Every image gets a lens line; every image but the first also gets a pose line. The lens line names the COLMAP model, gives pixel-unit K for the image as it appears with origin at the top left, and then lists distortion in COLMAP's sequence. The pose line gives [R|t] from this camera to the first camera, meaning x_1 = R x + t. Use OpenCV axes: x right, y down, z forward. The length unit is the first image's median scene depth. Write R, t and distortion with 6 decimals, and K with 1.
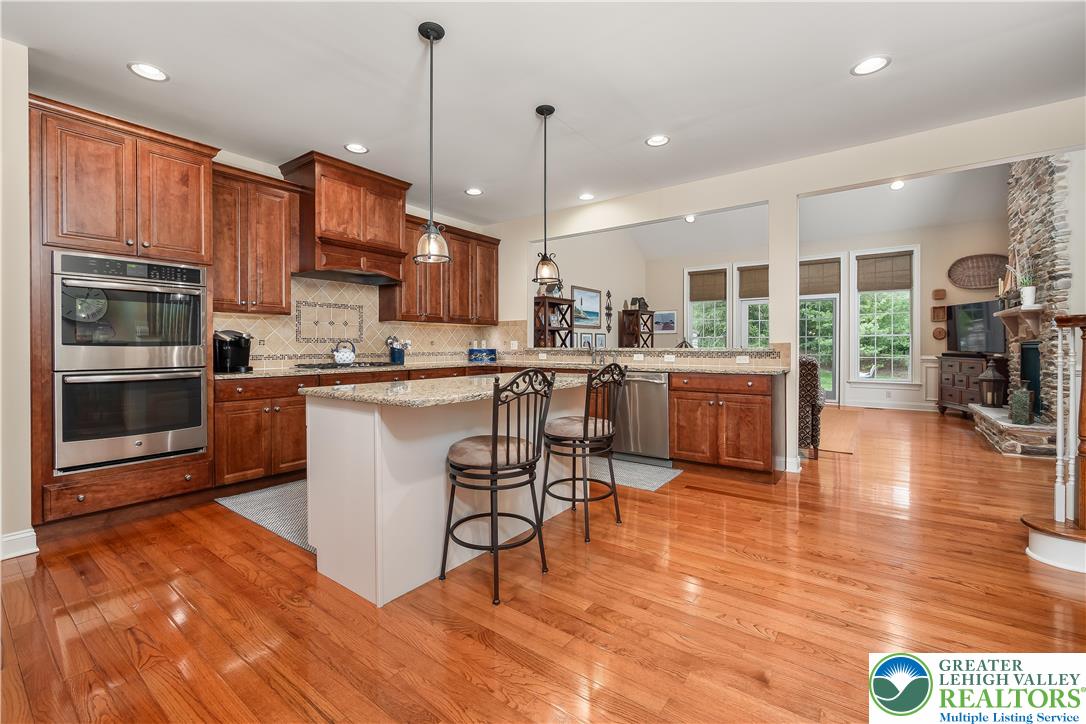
lens RADIAL K [[461.3, 0, 540.9], [0, 461.3, 352.8], [0, 0, 1]] dist [-0.008002, 0.001464]
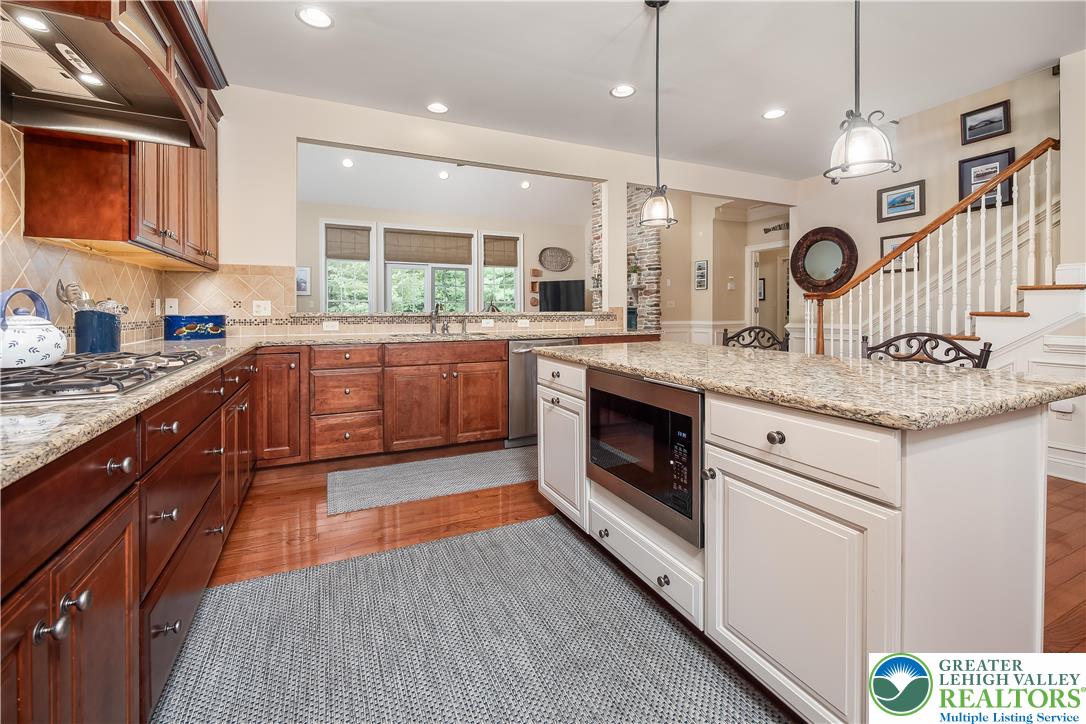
lens RADIAL K [[461.3, 0, 531.1], [0, 461.3, 314.5], [0, 0, 1]] dist [-0.008002, 0.001464]
pose [[0.487776, -0.005692, 0.872951, -0.413956], [0.013811, 0.999904, -0.001197, -0.003457], [-0.872860, 0.012640, 0.487807, 0.450882]]
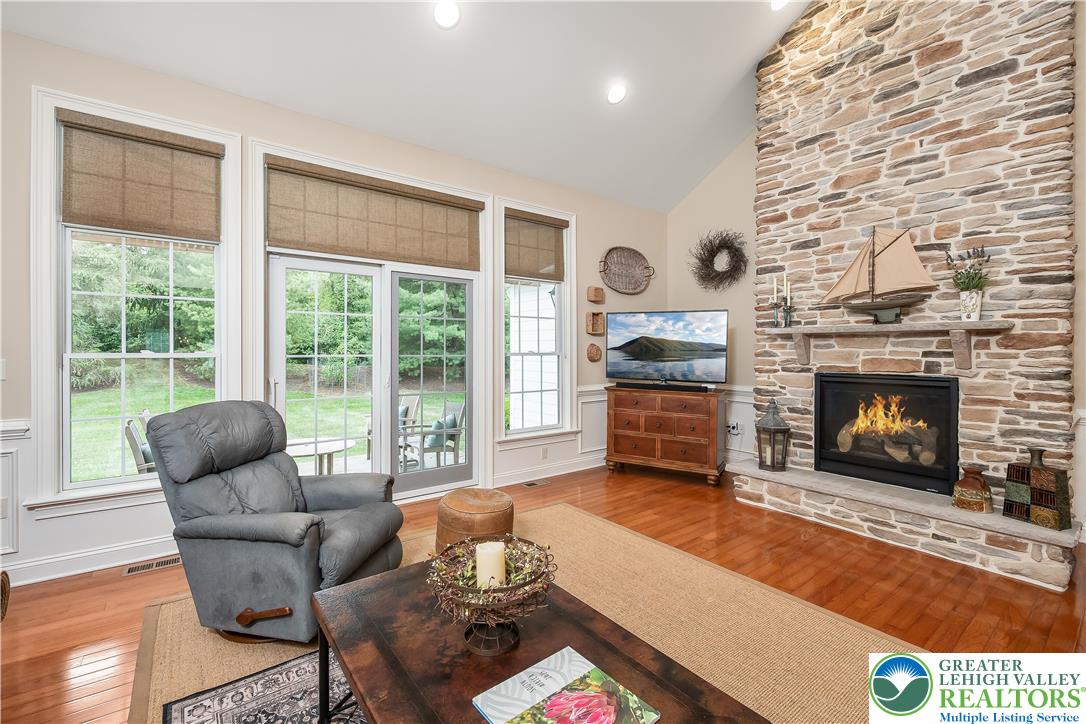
lens RADIAL K [[461.3, 0, 536.7], [0, 461.3, 354.4], [0, 0, 1]] dist [-0.008002, 0.001464]
pose [[0.284987, -0.008442, 0.958494, 0.256782], [0.010947, 0.999925, 0.005552, -0.057128], [-0.958469, 0.008910, 0.285058, 1.161079]]
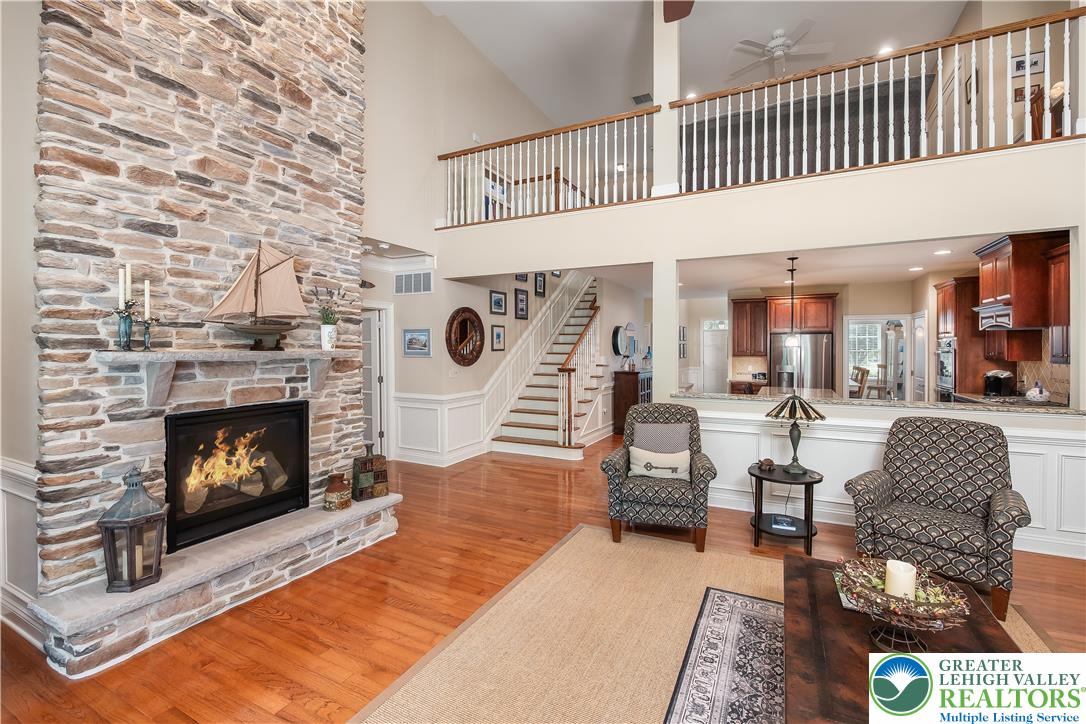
lens RADIAL K [[461.3, 0, 535.8], [0, 461.3, 350.3], [0, 0, 1]] dist [-0.008002, 0.001464]
pose [[-0.989769, -0.001503, -0.142669, 0.708307], [-0.004701, 0.999745, 0.022079, -0.101224], [0.142599, 0.022524, -0.989524, 1.480963]]
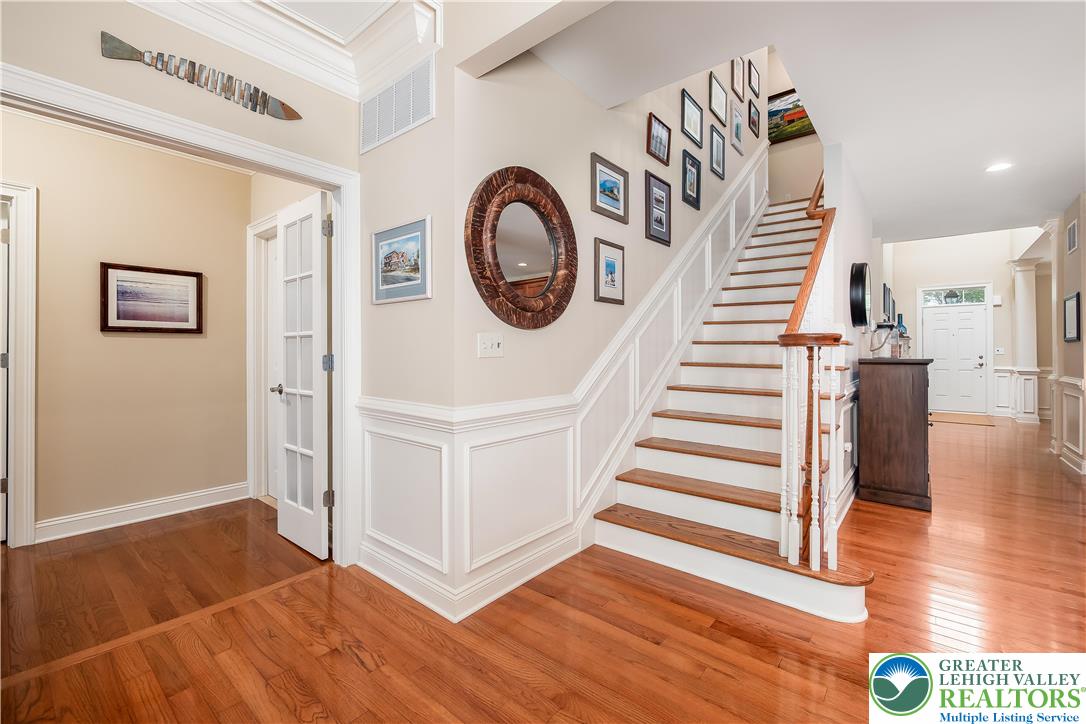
lens RADIAL K [[461.3, 0, 535.0], [0, 461.3, 341.2], [0, 0, 1]] dist [-0.008002, 0.001464]
pose [[-0.998182, -0.008061, 0.059729, 0.685555], [-0.008108, 0.999967, -0.000545, -0.028357], [-0.059723, -0.001028, -0.998214, 0.789844]]
